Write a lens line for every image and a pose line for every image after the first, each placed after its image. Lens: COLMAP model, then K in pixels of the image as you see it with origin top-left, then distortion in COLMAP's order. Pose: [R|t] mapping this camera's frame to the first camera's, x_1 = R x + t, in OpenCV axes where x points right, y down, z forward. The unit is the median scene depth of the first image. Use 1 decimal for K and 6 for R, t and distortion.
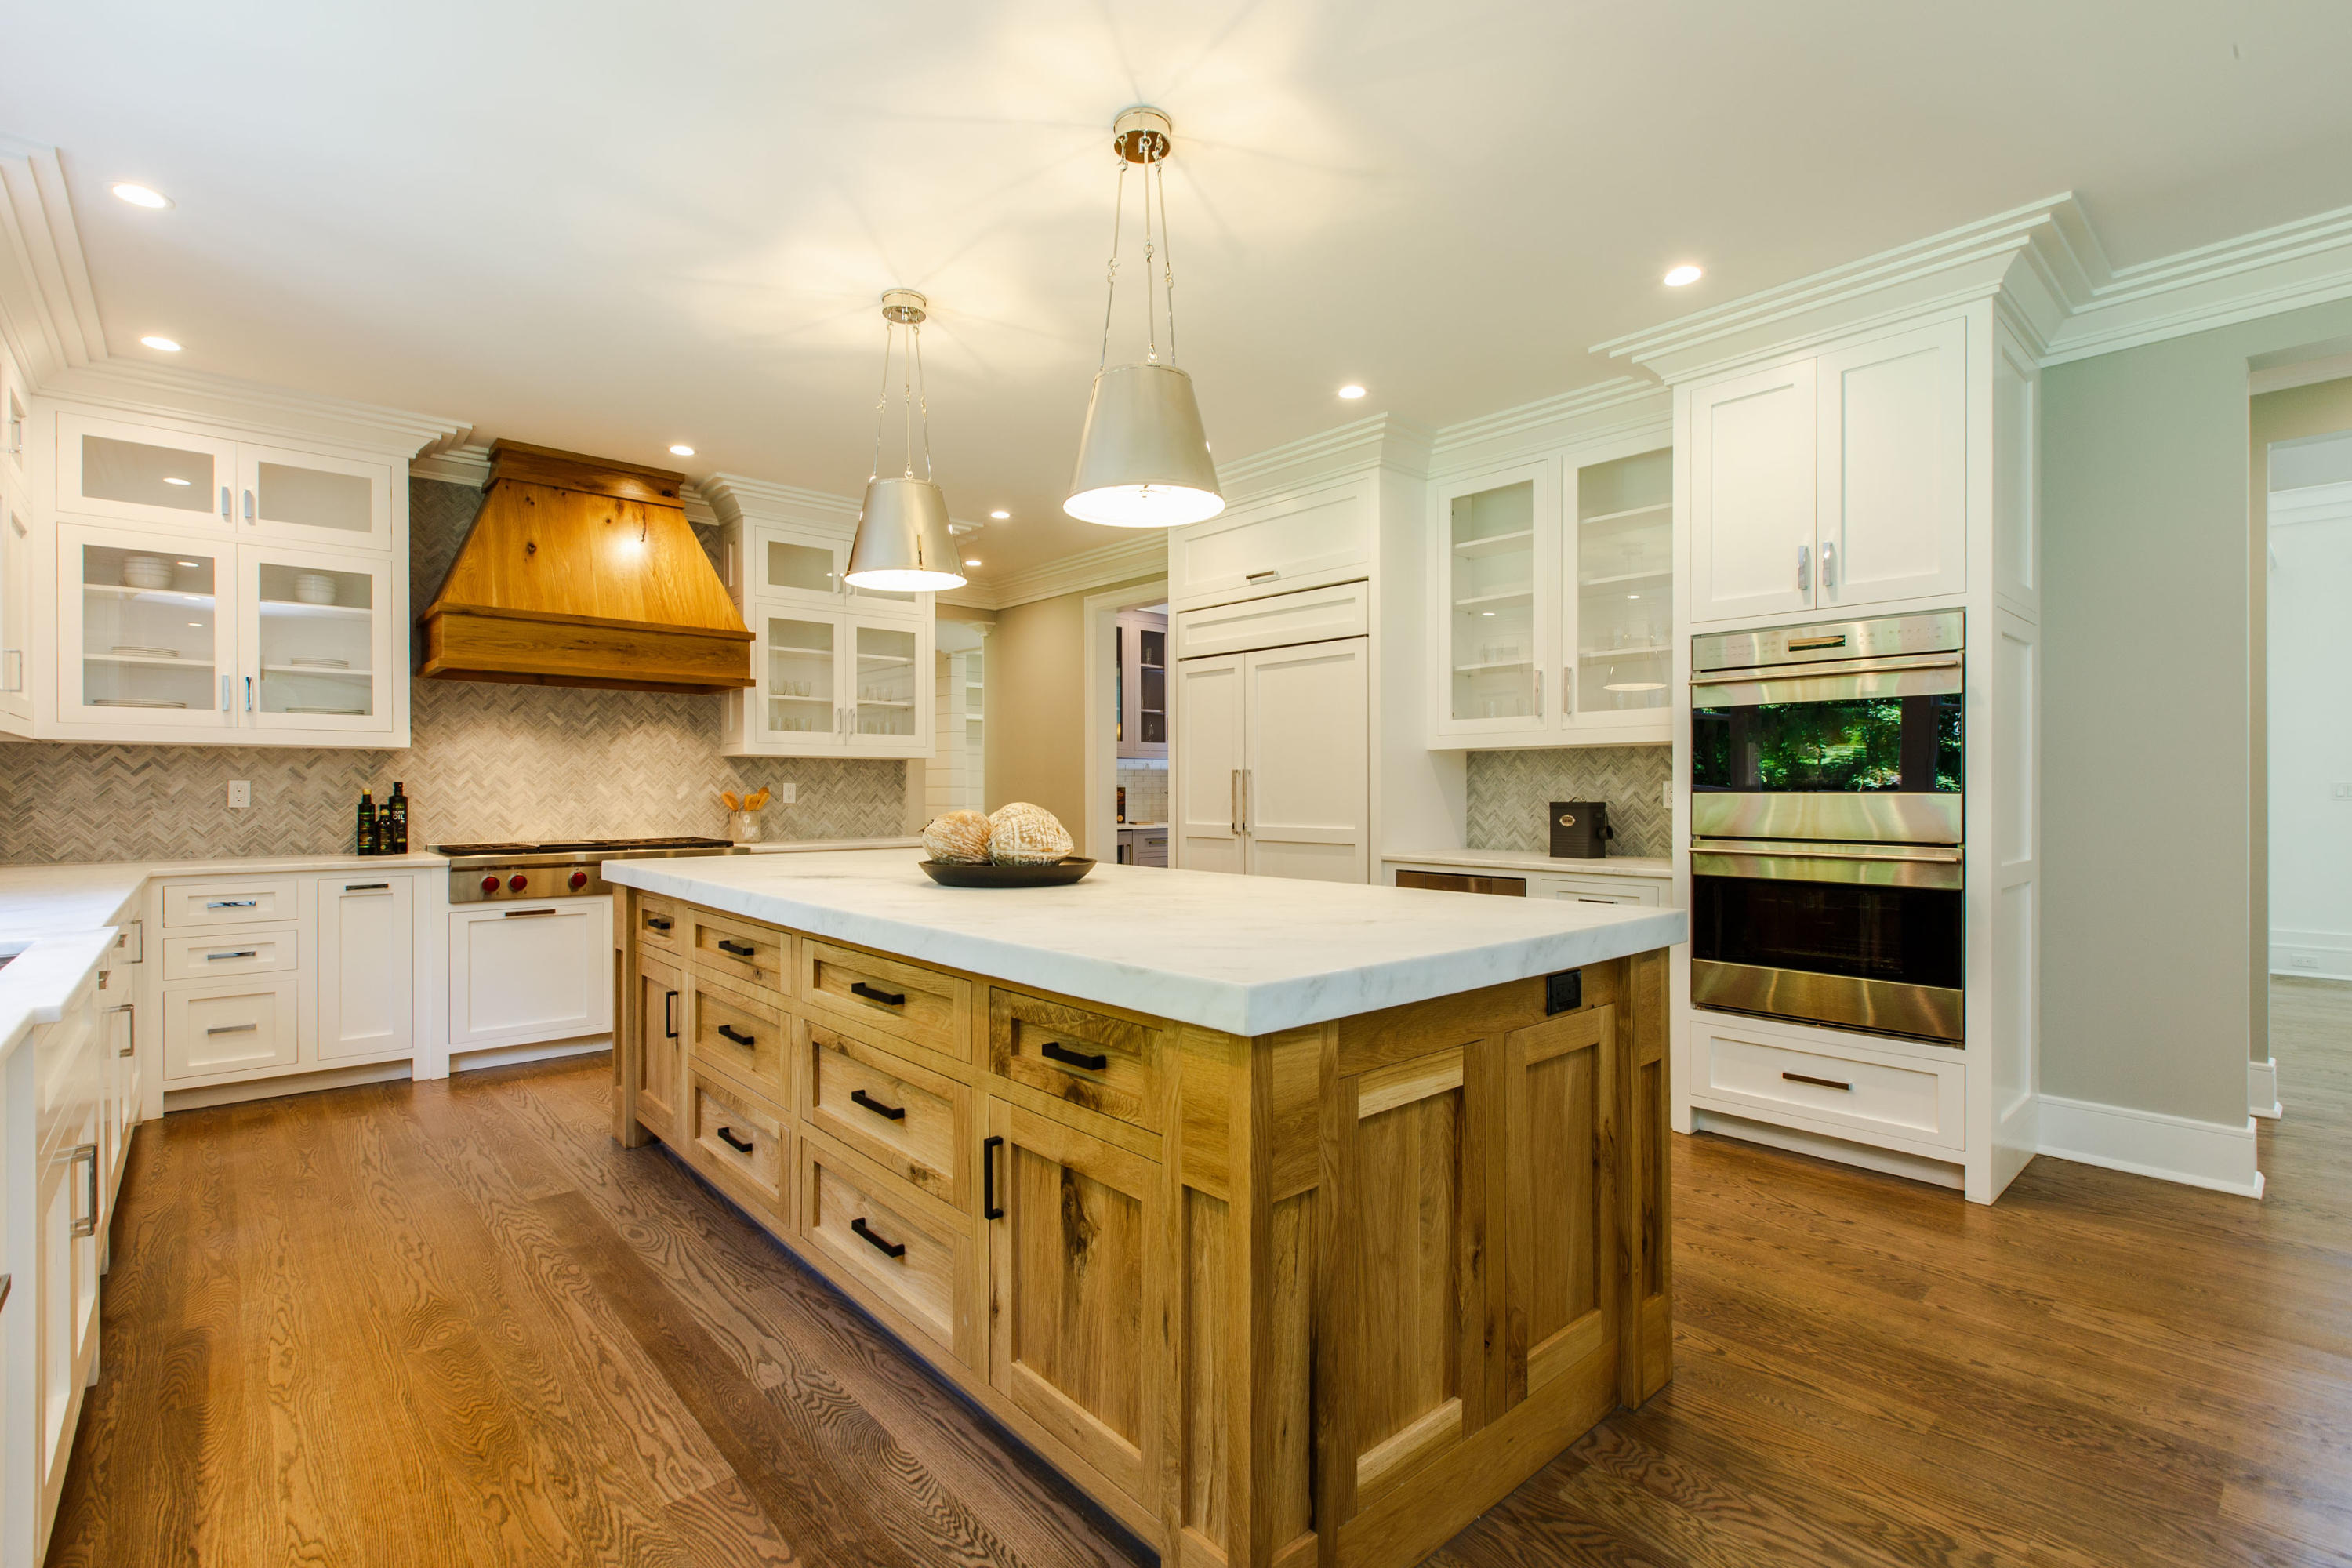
lens RADIAL K [[1078.1, 0, 1171.4], [0, 1078.1, 790.5], [0, 0, 1]] dist [-0.000776, -0.000194]
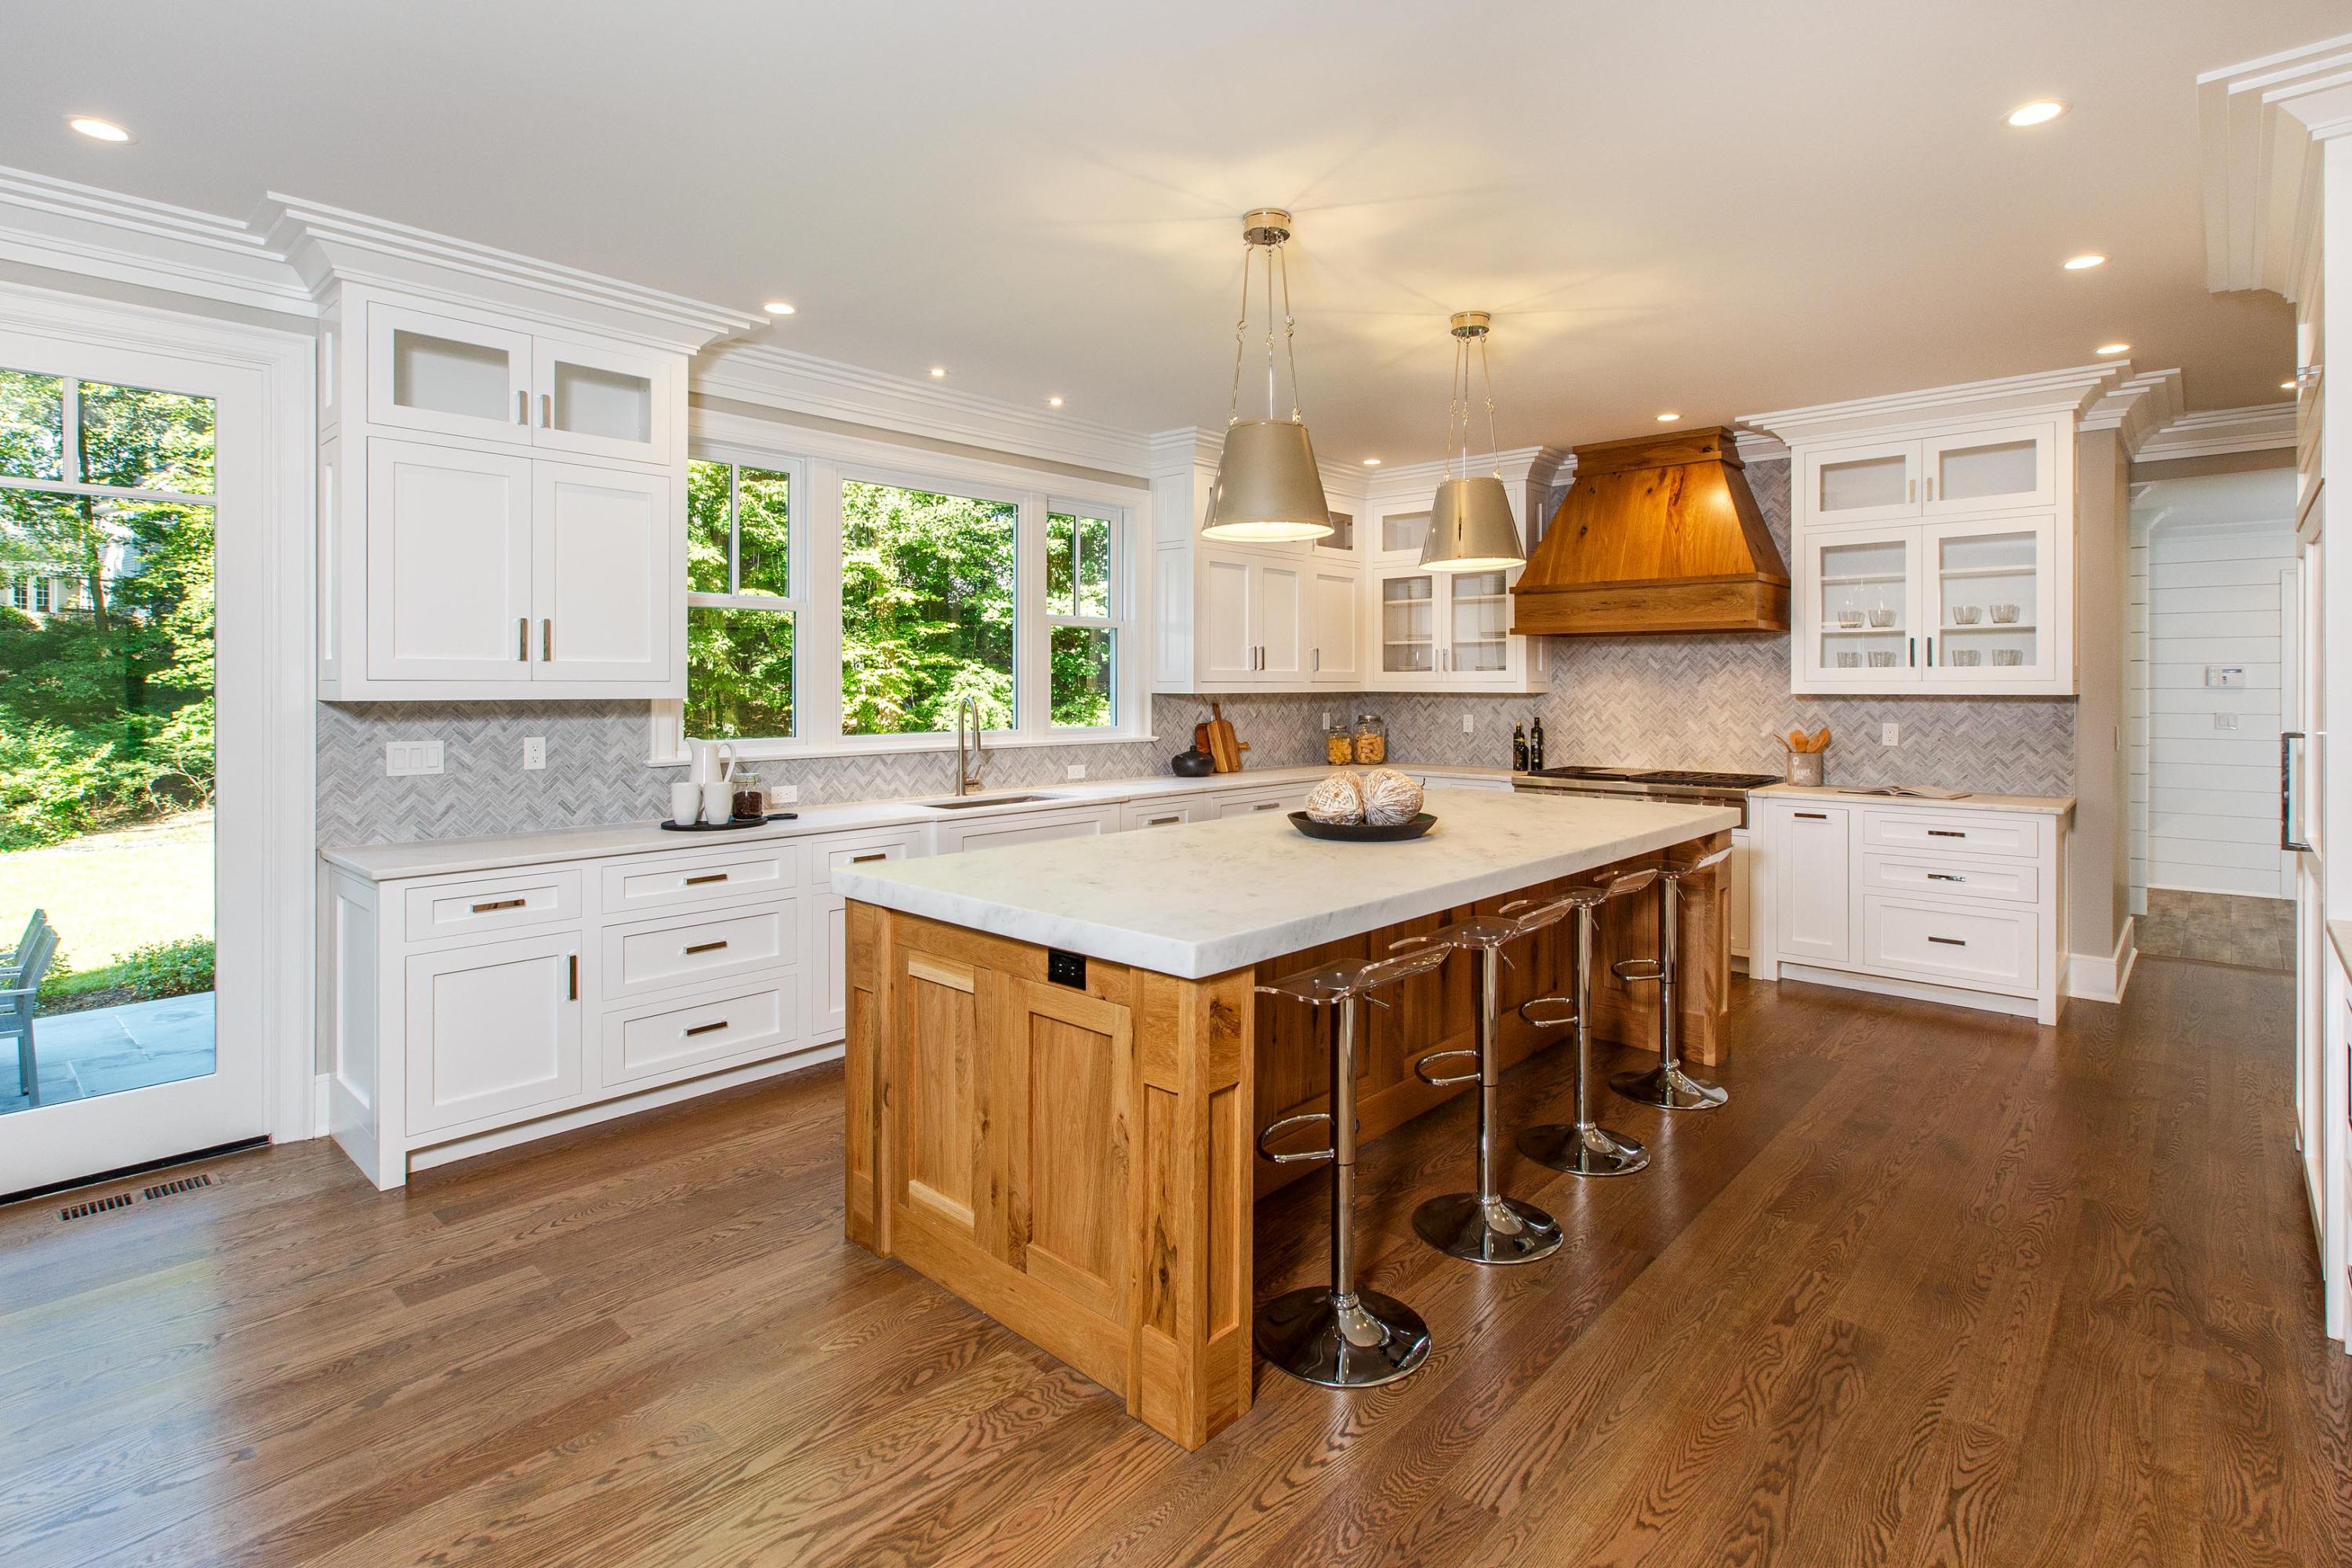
lens RADIAL K [[1160.6, 0, 1190.5], [0, 1160.6, 684.5], [0, 0, 1]] dist [-0.002516, -0.000528]
pose [[0.091521, 0.000394, -0.995803, 0.681117], [0.001260, 0.999999, 0.000511, -0.049791], [0.995802, -0.001302, 0.091521, 0.429781]]
